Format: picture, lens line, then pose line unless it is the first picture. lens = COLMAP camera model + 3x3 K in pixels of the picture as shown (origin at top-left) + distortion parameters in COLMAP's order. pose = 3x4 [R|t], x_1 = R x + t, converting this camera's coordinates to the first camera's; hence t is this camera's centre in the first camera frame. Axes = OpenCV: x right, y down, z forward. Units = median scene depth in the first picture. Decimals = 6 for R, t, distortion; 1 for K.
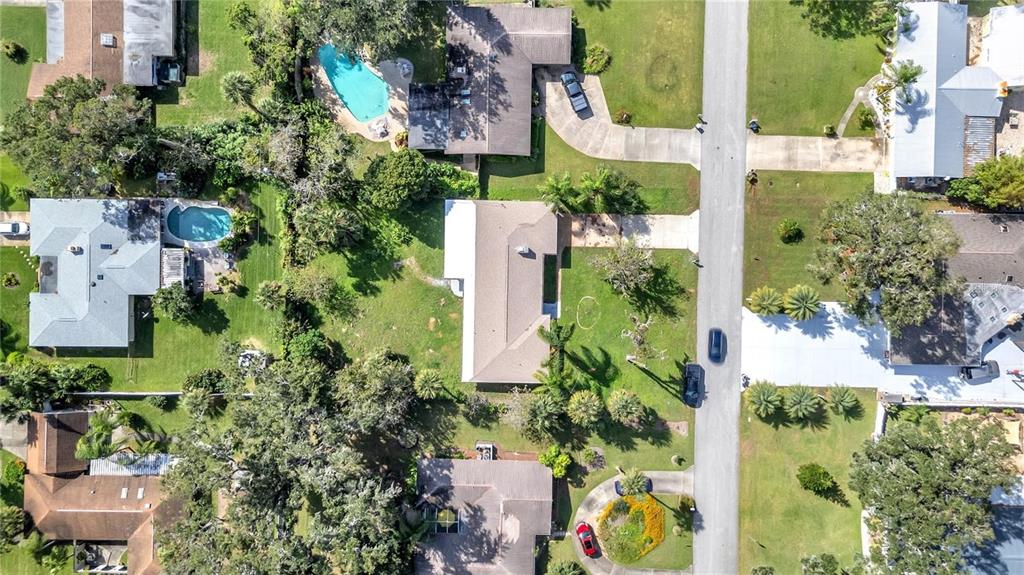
lens RADIAL K [[692.9, 0, 512.0], [0, 692.9, 287.5], [0, 0, 1]] dist [0.077729, -0.083051]
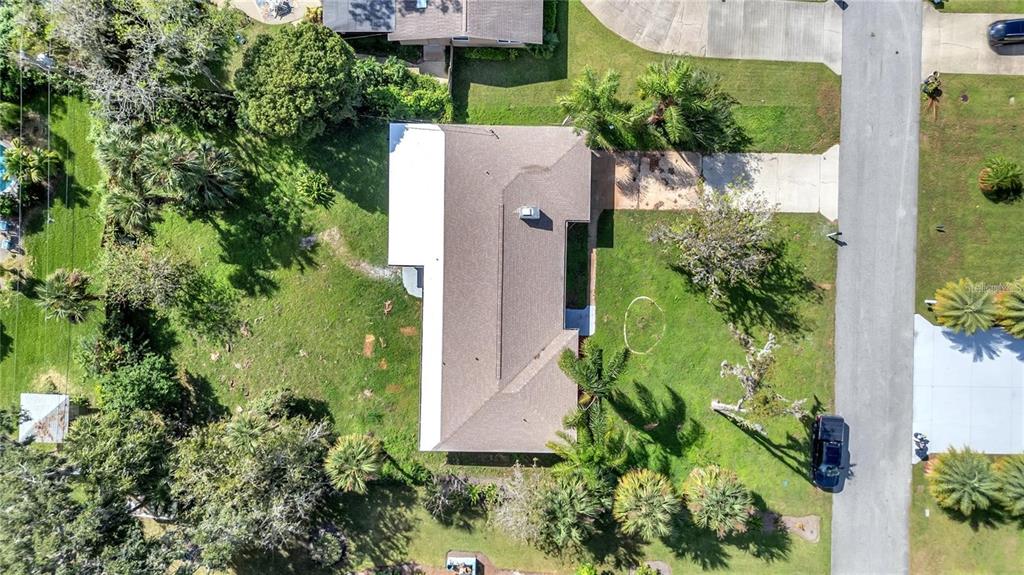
lens RADIAL K [[692.9, 0, 512.0], [0, 692.9, 287.5], [0, 0, 1]] dist [0.077729, -0.083051]
pose [[0.999996, -0.001323, 0.002550, 0.000081], [0.001309, 0.999984, 0.005534, 0.001945], [-0.002557, -0.005530, 0.999981, 0.430104]]
